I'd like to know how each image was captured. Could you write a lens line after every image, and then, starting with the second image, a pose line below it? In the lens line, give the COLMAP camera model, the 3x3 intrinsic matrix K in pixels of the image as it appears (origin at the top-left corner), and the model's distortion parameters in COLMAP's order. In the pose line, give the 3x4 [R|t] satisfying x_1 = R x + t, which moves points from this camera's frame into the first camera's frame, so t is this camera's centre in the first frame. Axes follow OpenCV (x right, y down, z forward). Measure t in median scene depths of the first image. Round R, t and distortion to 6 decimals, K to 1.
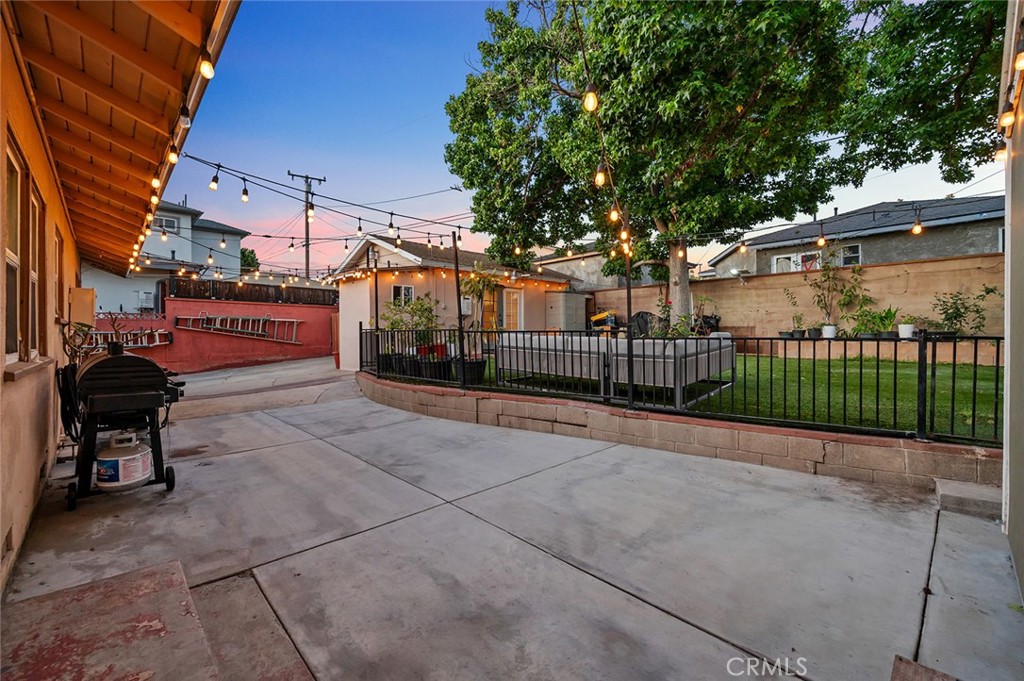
lens RADIAL K [[432.6, 0, 516.0], [0, 432.6, 336.2], [0, 0, 1]] dist [-0.001535, -0.000740]
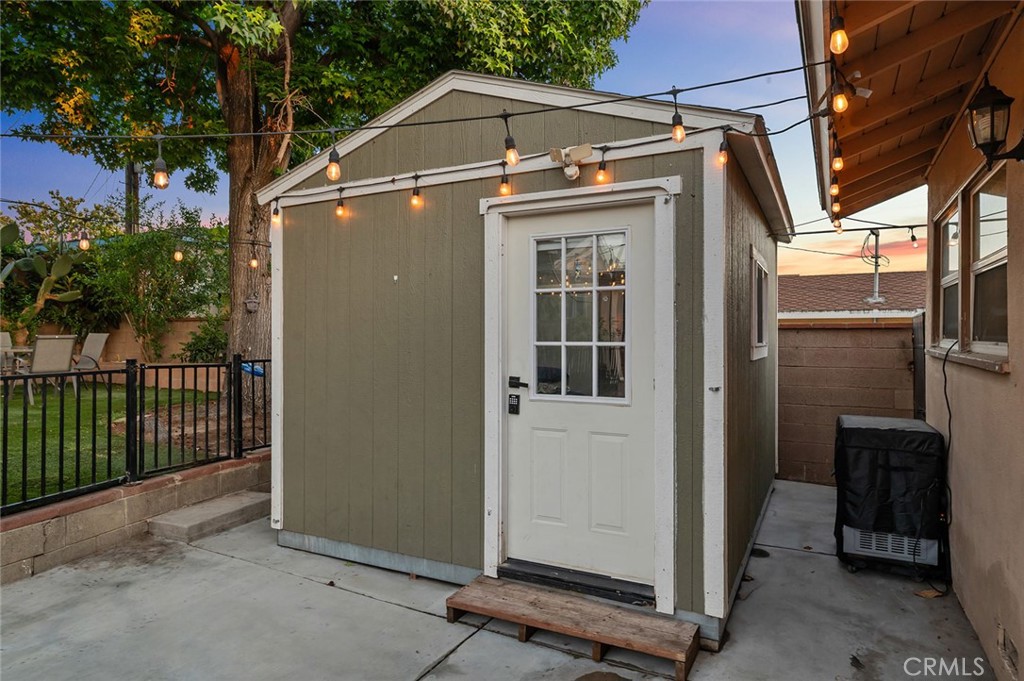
lens RADIAL K [[603.2, 0, 514.5], [0, 603.2, 336.5], [0, 0, 1]] dist [0.004307, 0.000627]
pose [[-0.318841, 0.004260, 0.947798, -0.487814], [0.002381, 0.999990, -0.003694, -0.053254], [-0.947805, 0.001079, -0.318848, 0.642835]]
